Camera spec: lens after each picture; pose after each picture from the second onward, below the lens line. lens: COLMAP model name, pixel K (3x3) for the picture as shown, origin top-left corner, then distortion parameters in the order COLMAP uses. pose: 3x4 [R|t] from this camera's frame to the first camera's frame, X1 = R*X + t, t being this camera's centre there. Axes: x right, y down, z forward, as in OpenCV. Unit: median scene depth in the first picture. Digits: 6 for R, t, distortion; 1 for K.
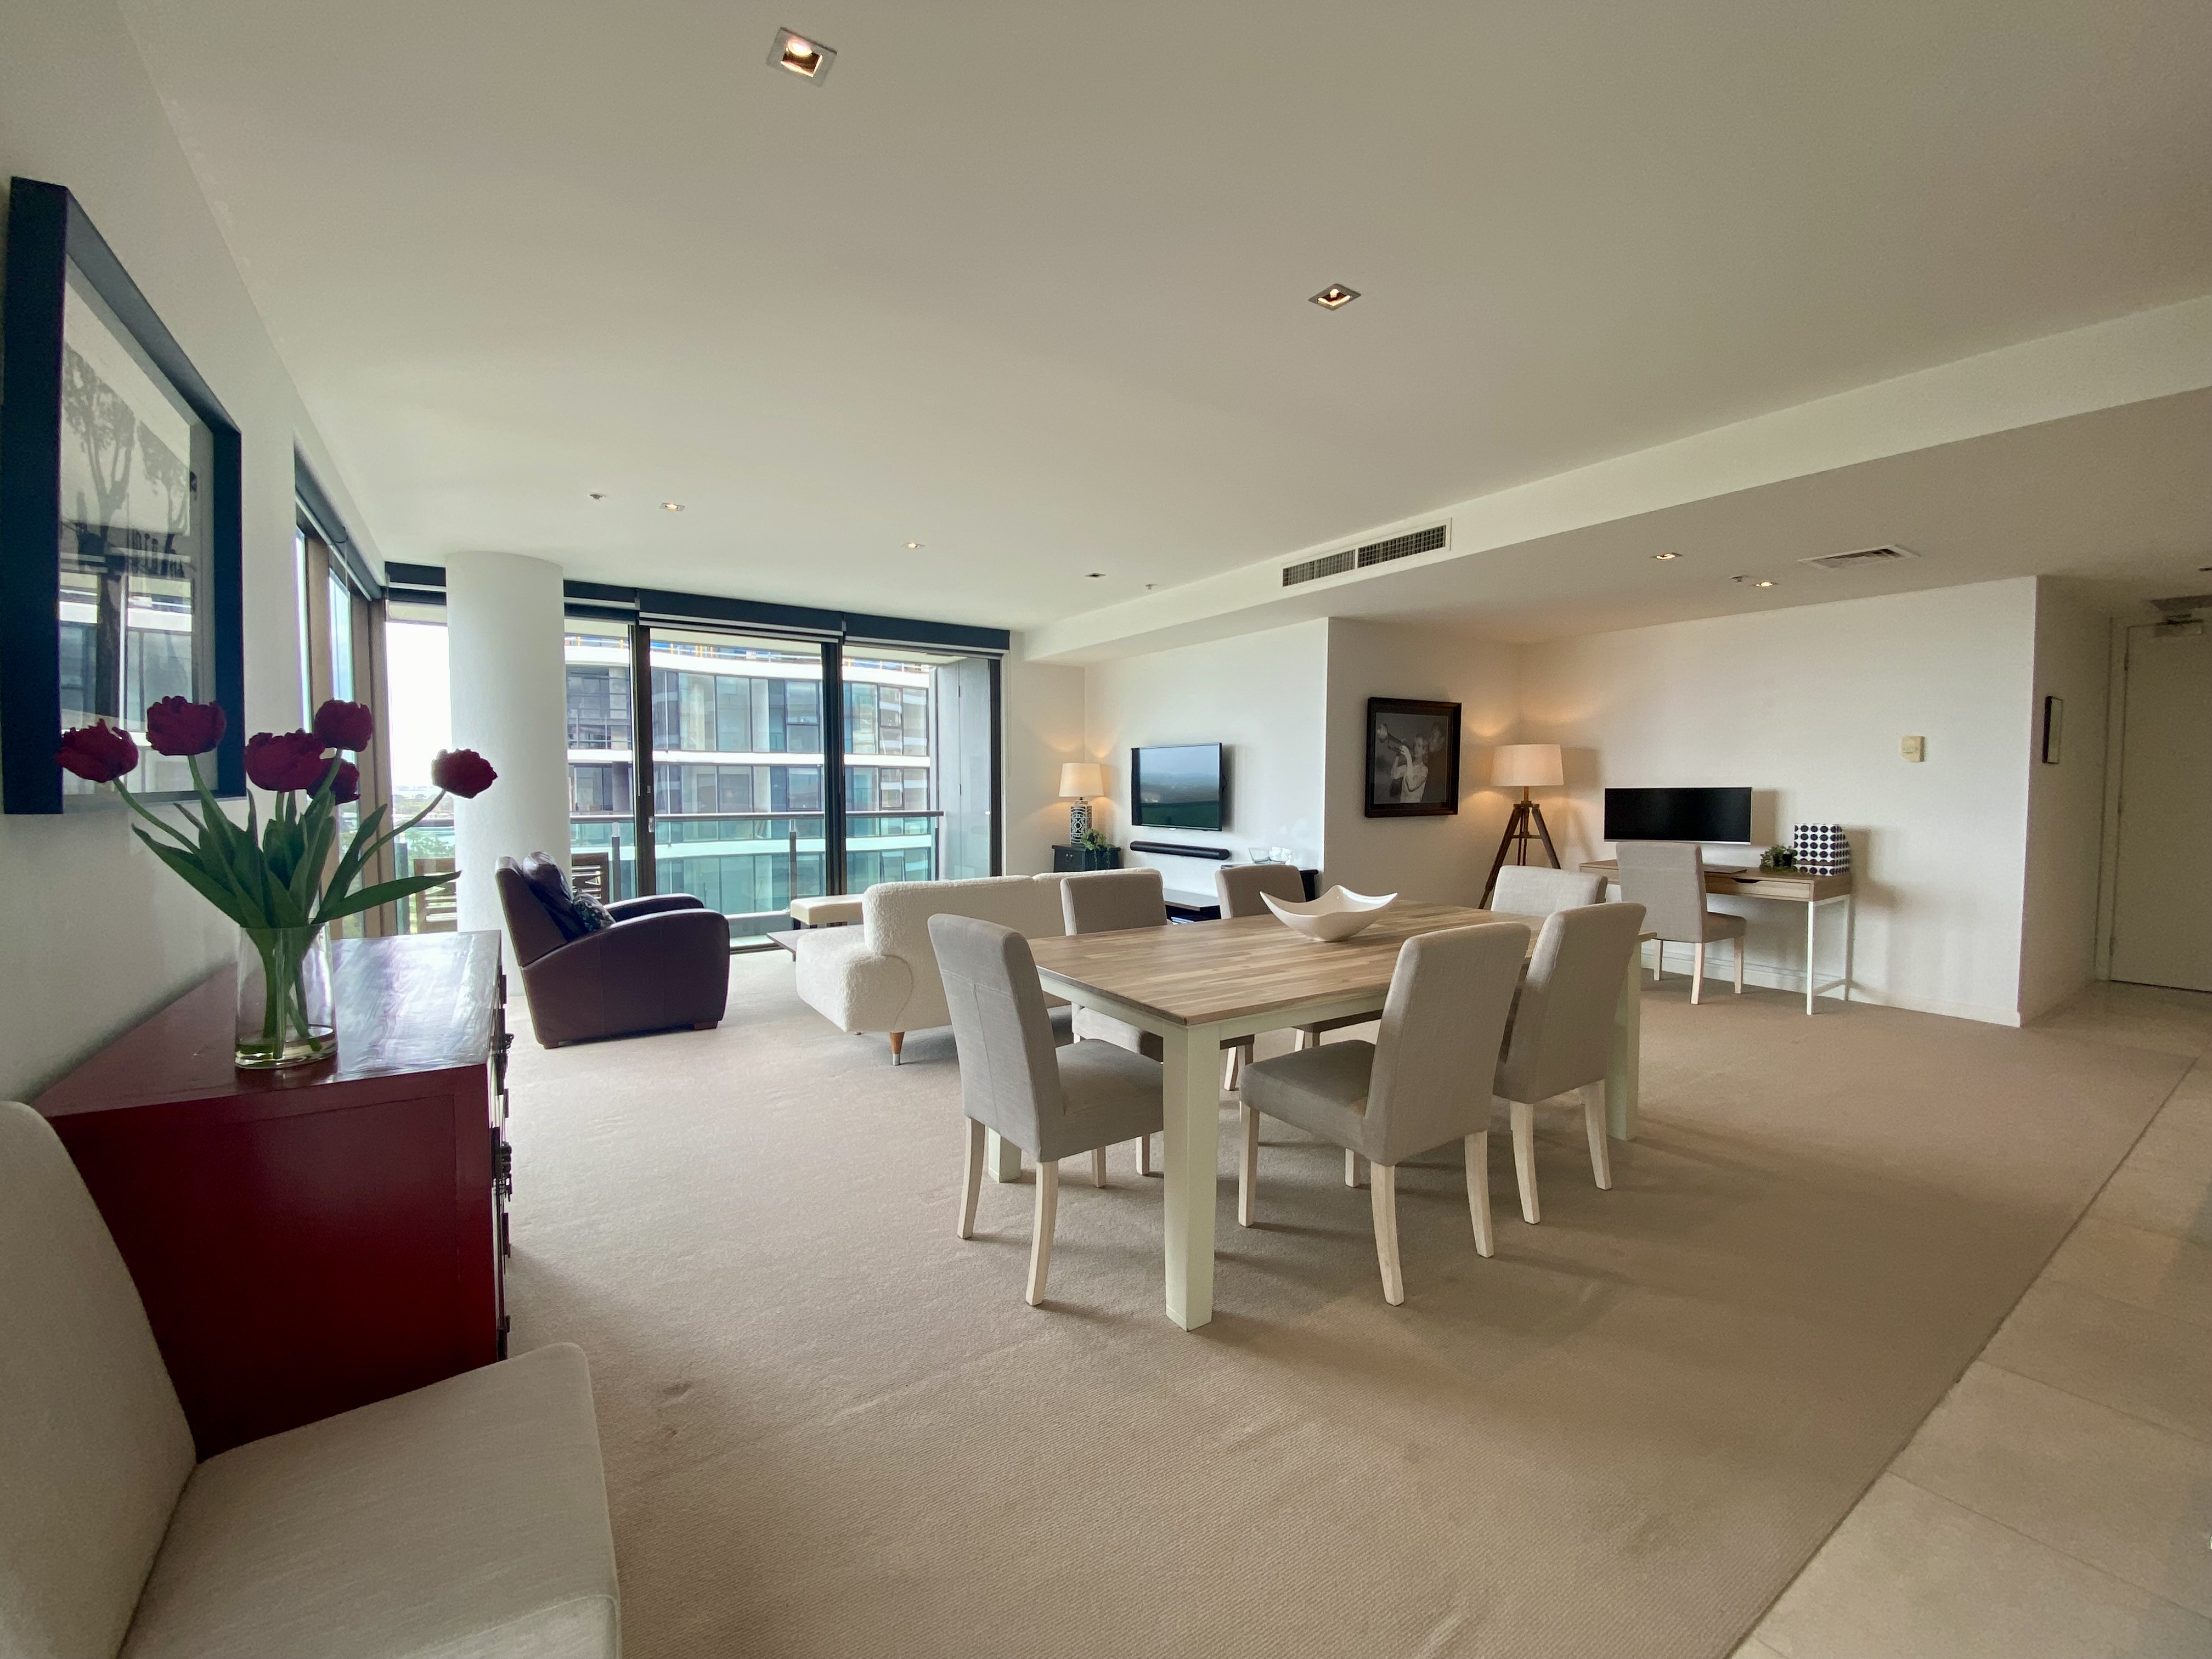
lens RADIAL K [[884.1, 0, 1106.0], [0, 884.1, 829.5], [0, 0, 1]] dist [0.000499, -0.000017]
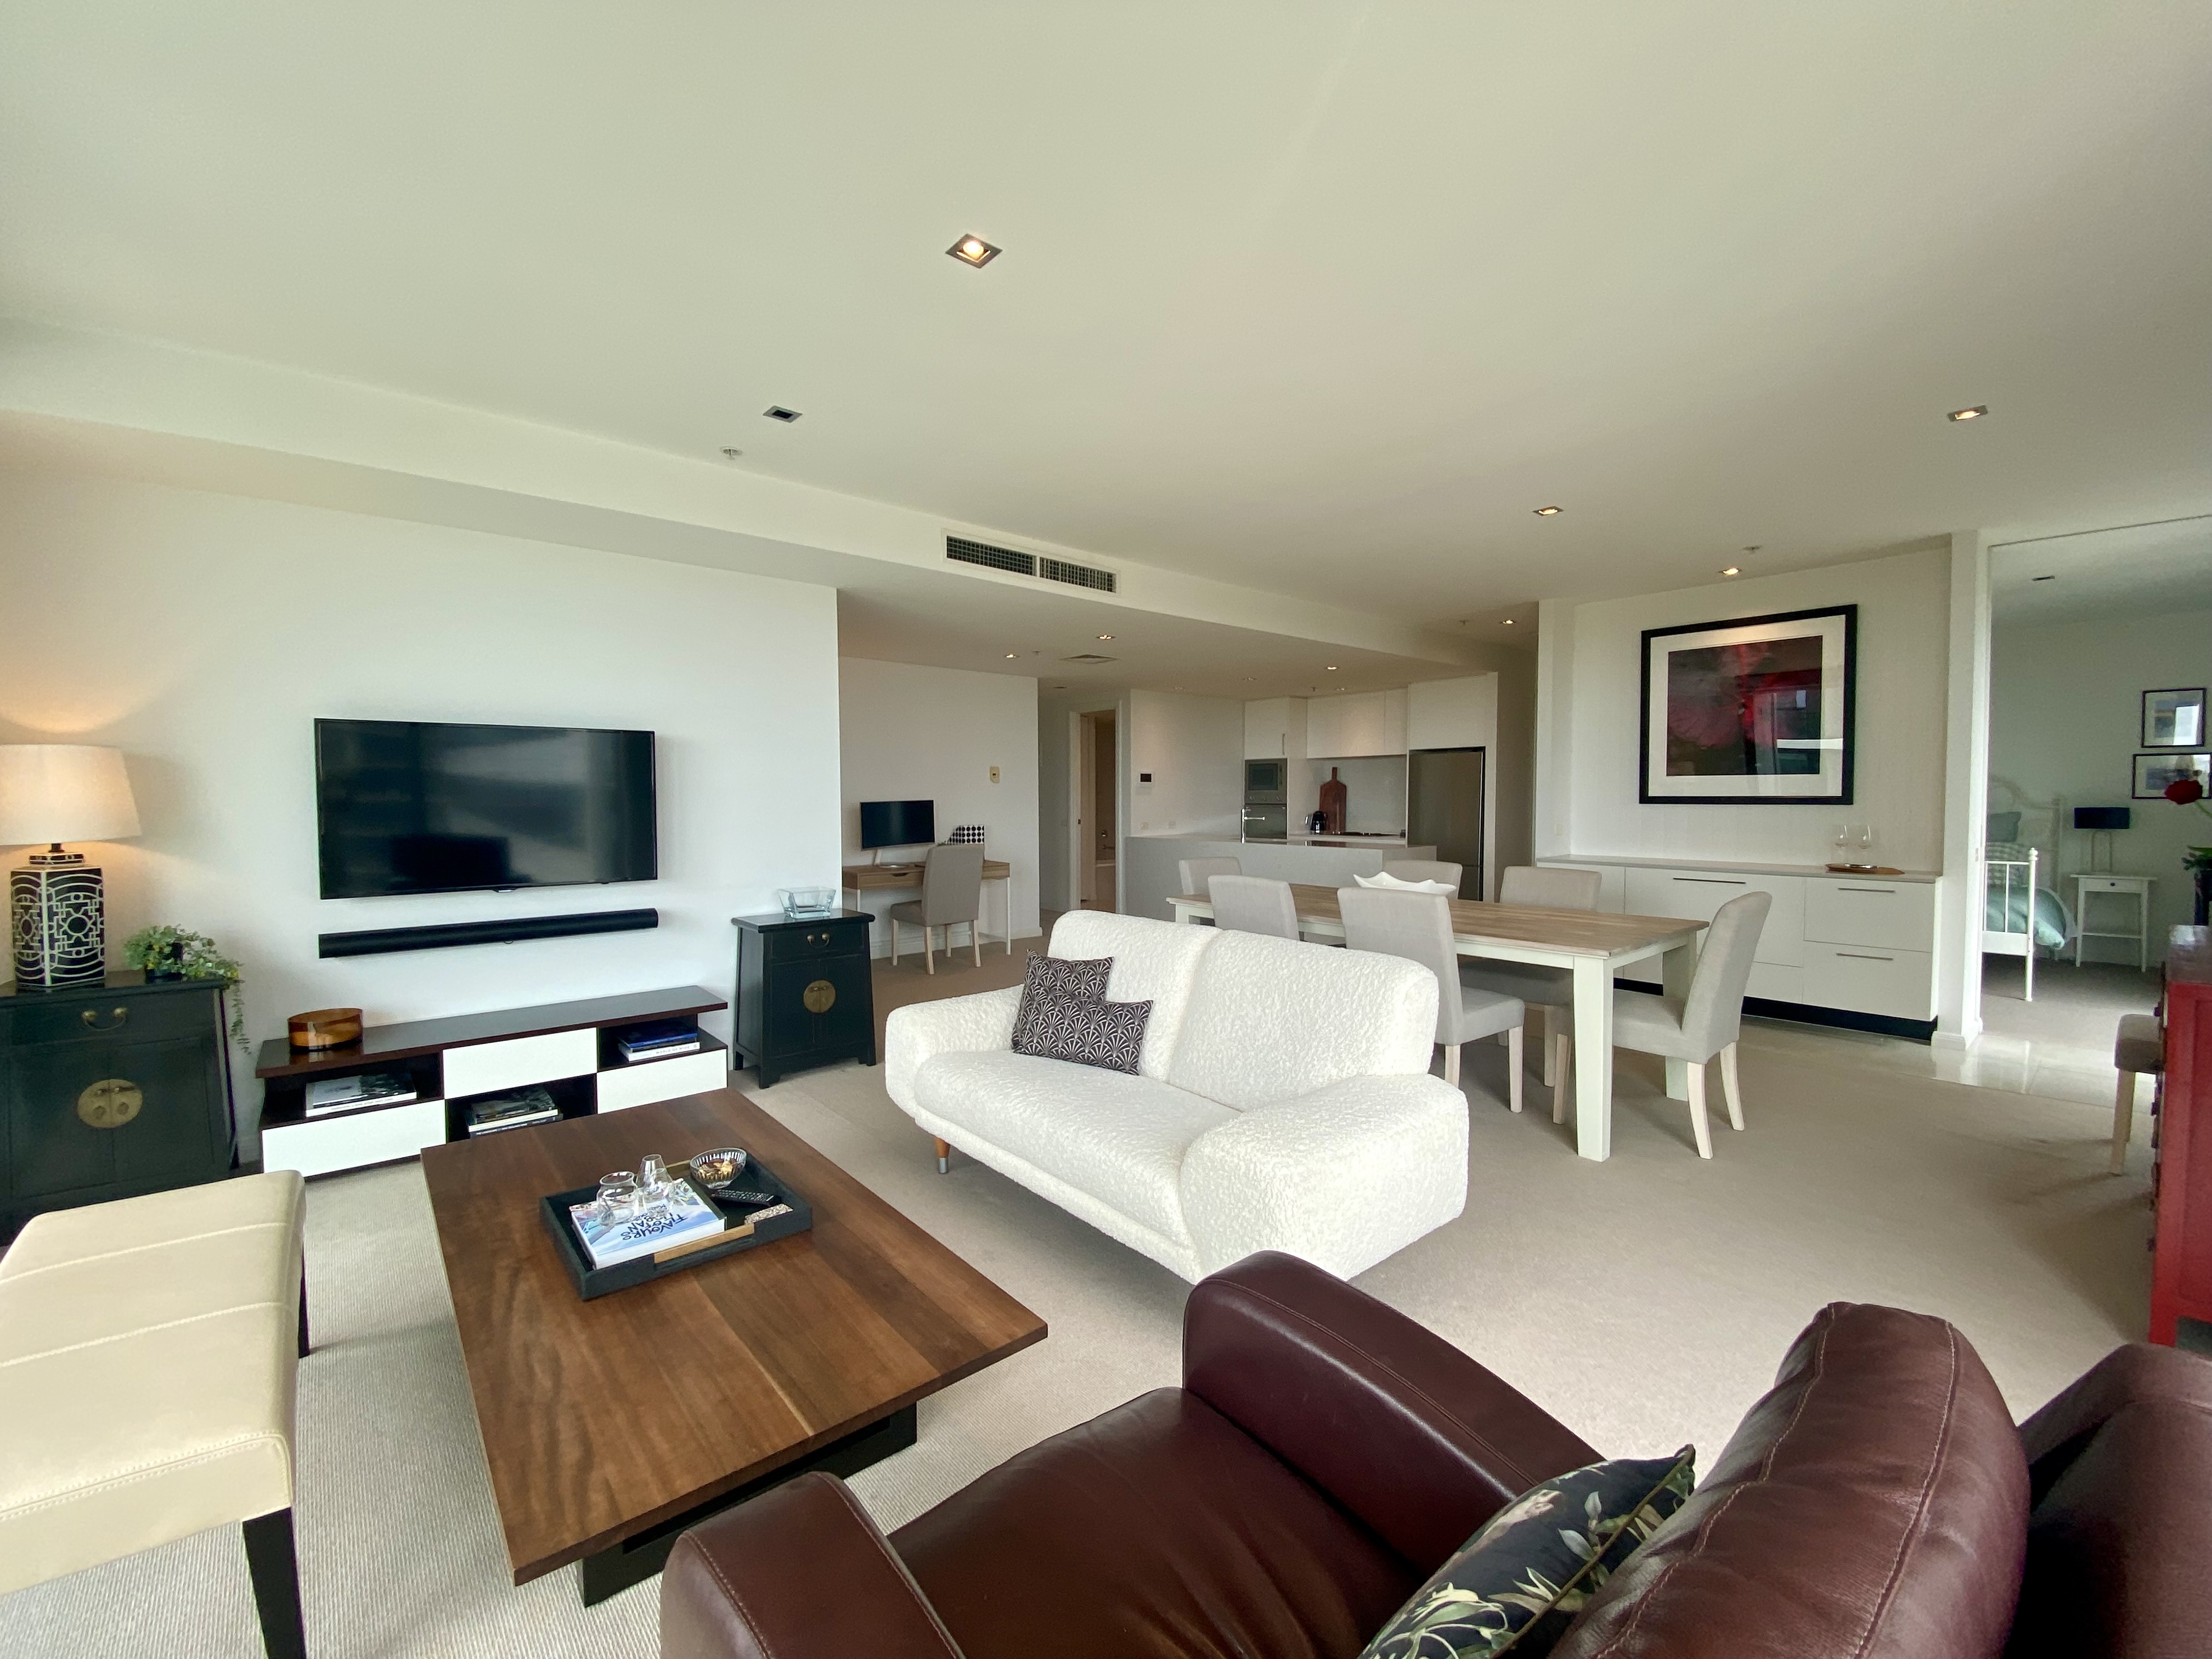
lens RADIAL K [[884.1, 0, 1106.0], [0, 884.1, 829.5], [0, 0, 1]] dist [0.000499, -0.000017]
pose [[-0.133771, -0.038118, 0.990279, -0.611908], [0.057404, 0.997284, 0.046142, -0.049745], [-0.989348, 0.063019, -0.131219, 0.929808]]
